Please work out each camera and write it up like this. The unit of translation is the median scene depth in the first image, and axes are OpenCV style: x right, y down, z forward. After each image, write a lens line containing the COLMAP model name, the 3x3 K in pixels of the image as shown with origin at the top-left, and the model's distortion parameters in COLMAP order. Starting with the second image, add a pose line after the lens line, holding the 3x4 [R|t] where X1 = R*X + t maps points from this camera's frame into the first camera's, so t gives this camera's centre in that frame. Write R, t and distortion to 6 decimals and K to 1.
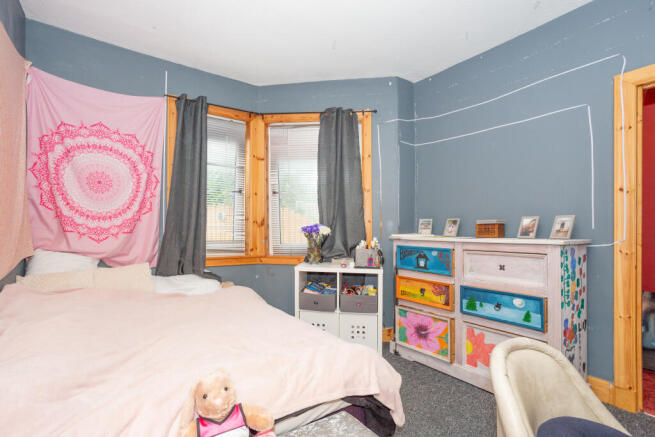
lens RADIAL K [[313.5, 0, 327.8], [0, 313.5, 221.6], [0, 0, 1]] dist [-0.018458, 0.009315]
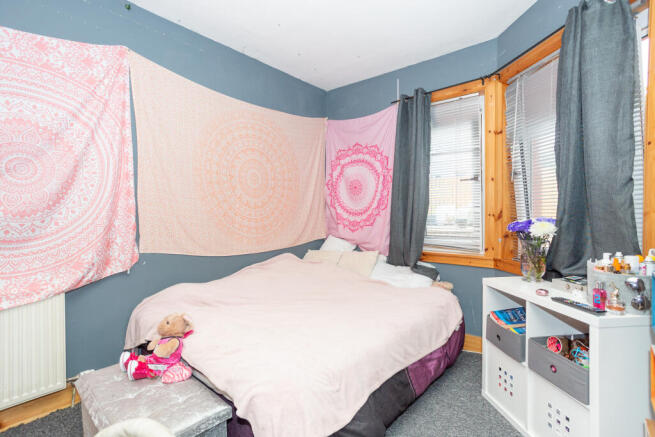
lens RADIAL K [[313.5, 0, 327.9], [0, 313.5, 217.8], [0, 0, 1]] dist [-0.018458, 0.009315]
pose [[0.261754, -0.003546, -0.965128, 0.533077], [0.013046, 0.999915, -0.000136, 0.003266], [0.965047, -0.012556, 0.261778, 0.517837]]
